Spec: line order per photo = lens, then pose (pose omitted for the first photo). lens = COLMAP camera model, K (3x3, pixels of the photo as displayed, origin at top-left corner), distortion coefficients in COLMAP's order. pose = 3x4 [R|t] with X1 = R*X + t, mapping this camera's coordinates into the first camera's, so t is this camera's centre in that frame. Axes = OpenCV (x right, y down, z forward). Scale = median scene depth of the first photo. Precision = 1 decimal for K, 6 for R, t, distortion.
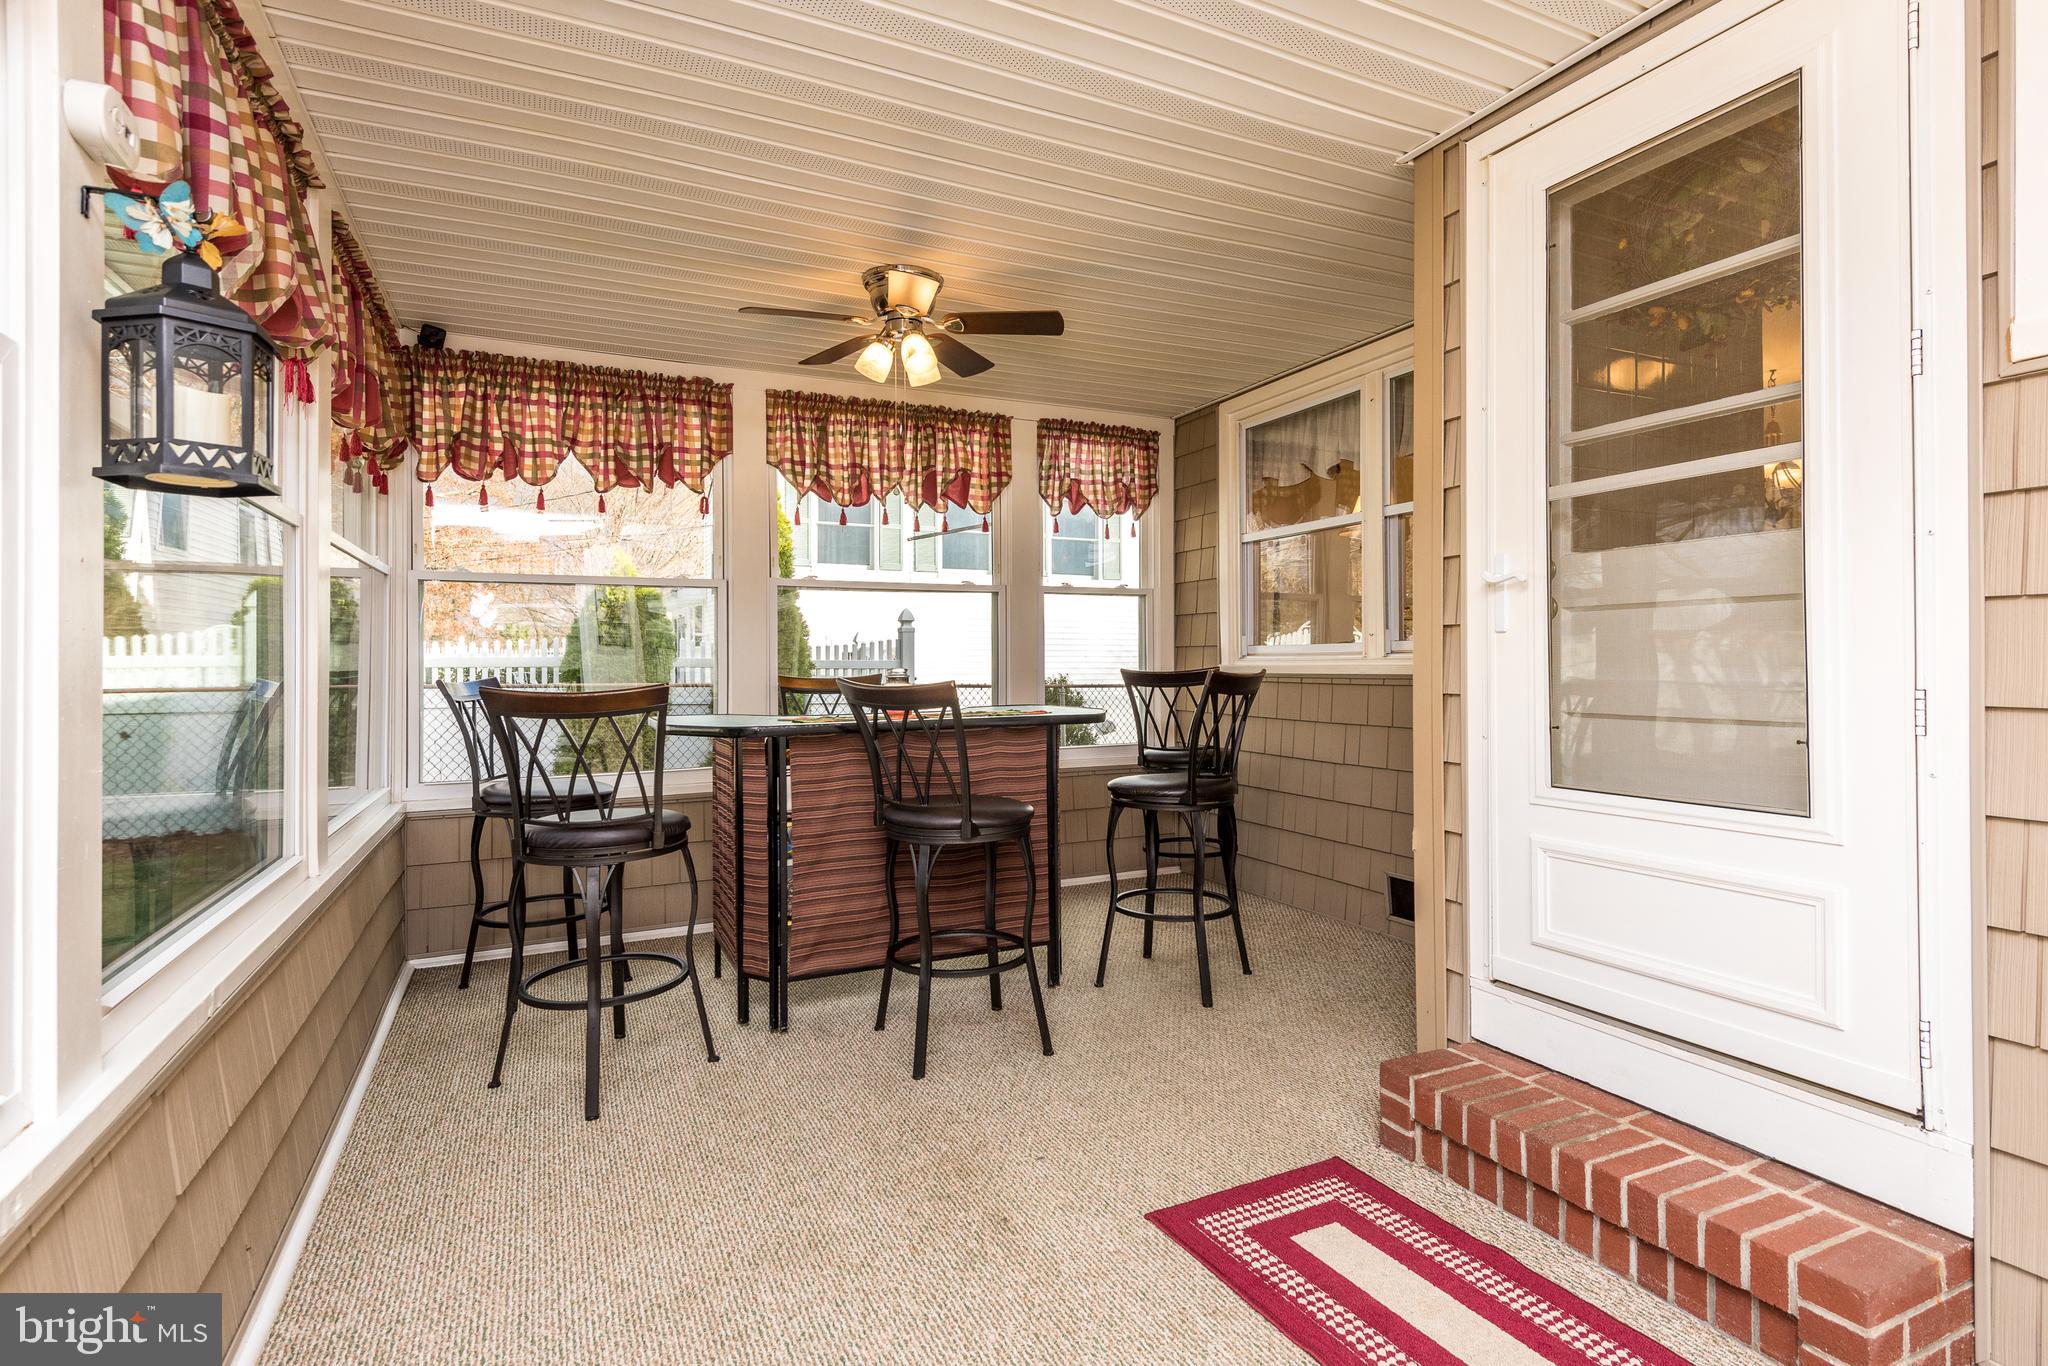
lens RADIAL K [[952.6, 0, 1150.5], [0, 952.6, 670.6], [0, 0, 1]] dist [0.024530, -0.011259]
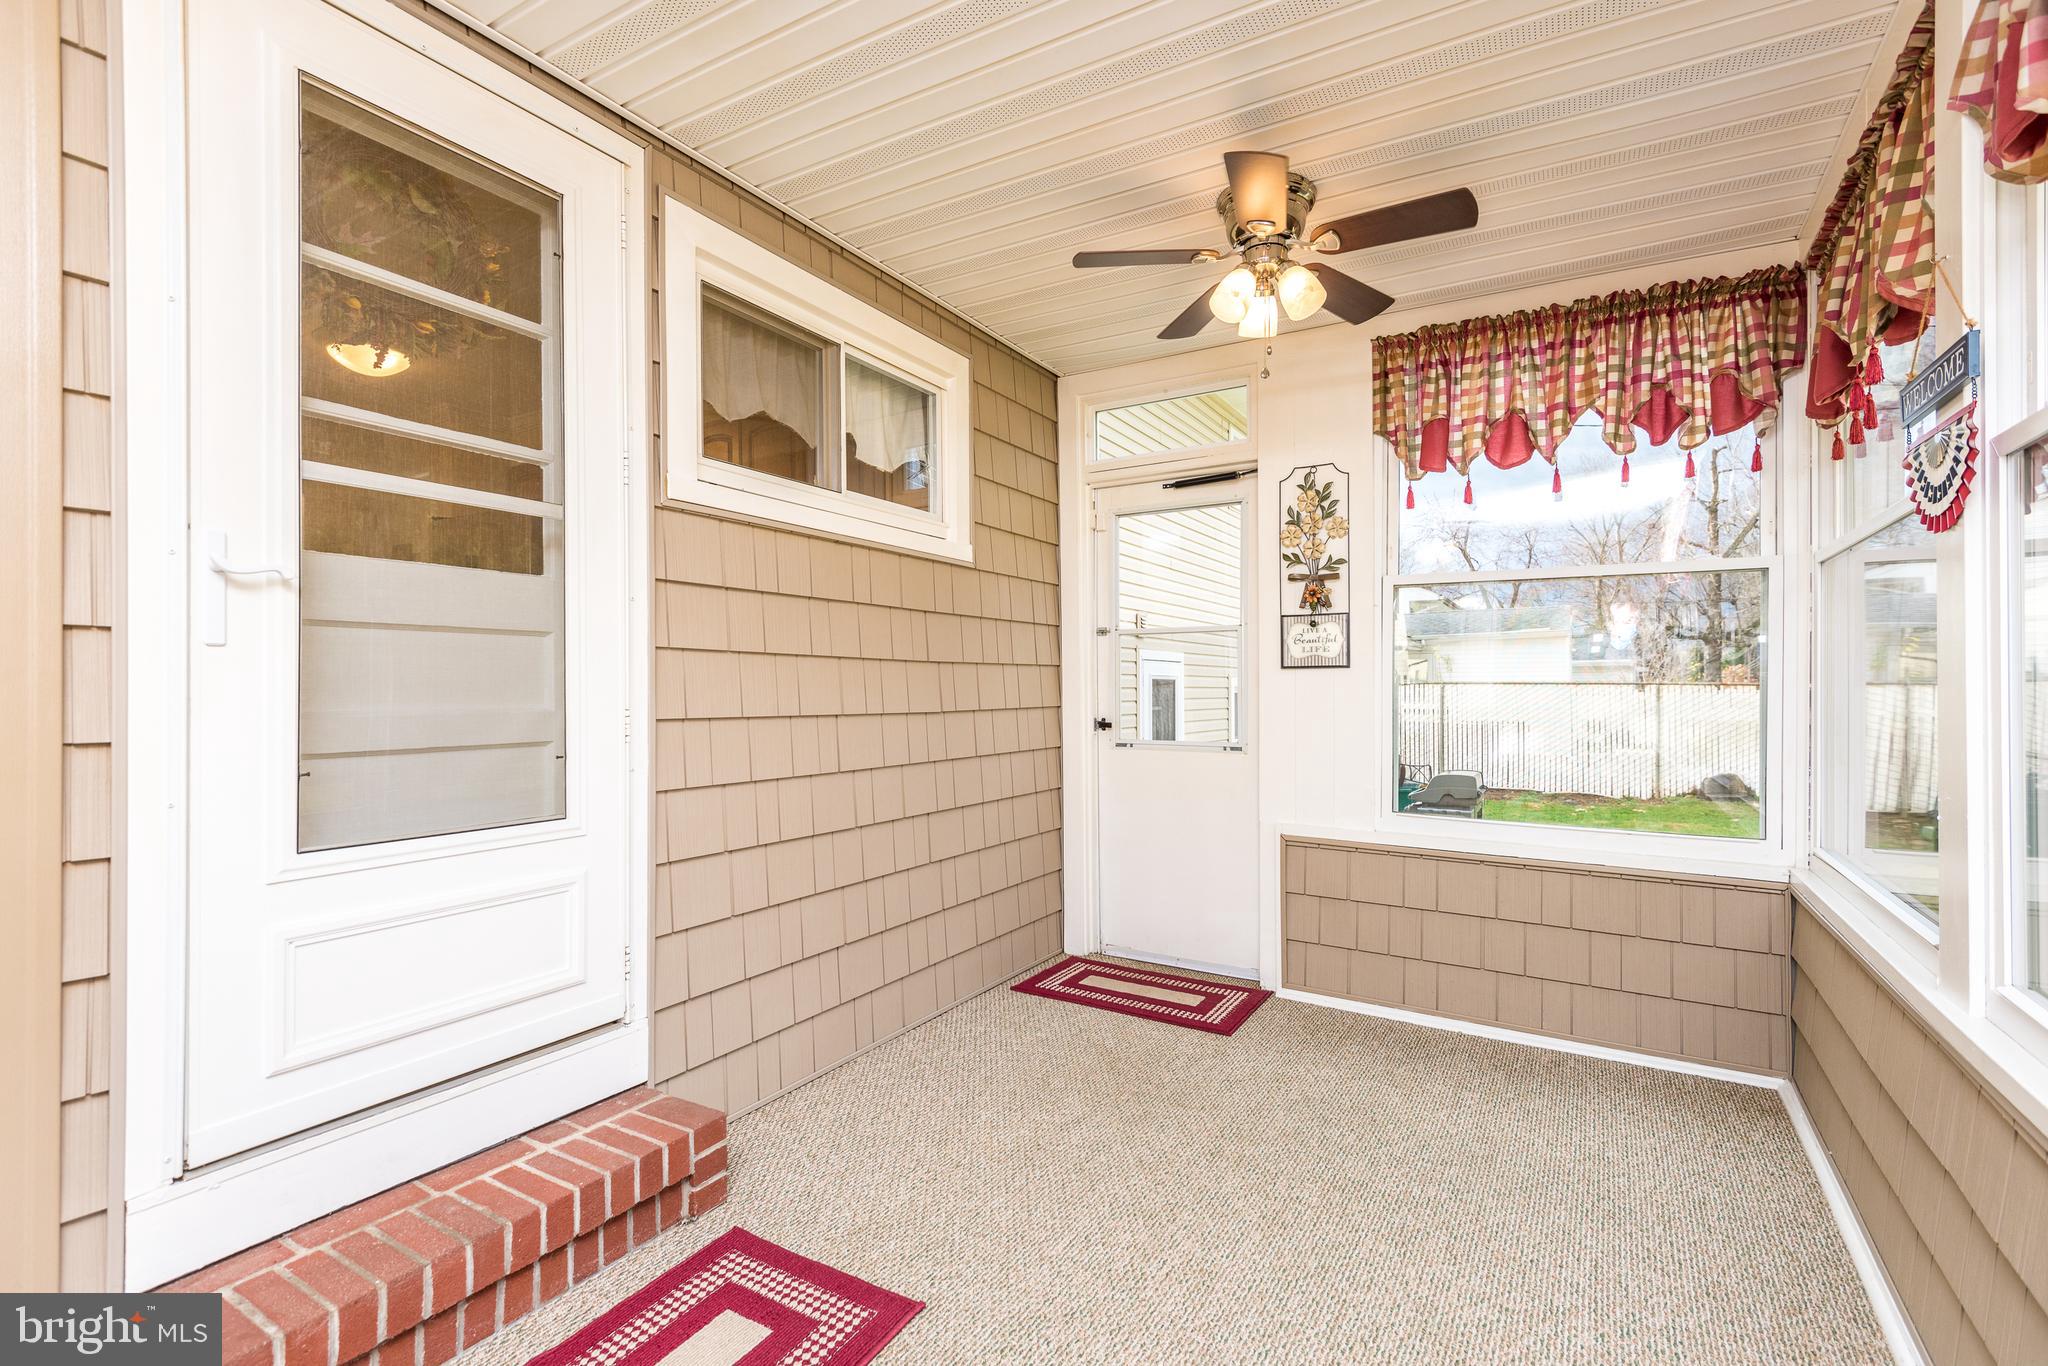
lens RADIAL K [[952.6, 0, 1033.9], [0, 952.6, 683.0], [0, 0, 1]] dist [0.024530, -0.011259]
pose [[-0.453061, 0.006346, 0.891457, -0.564502], [0.007560, 0.999966, -0.003277, -0.007761], [-0.891447, 0.005255, -0.453094, 0.882914]]
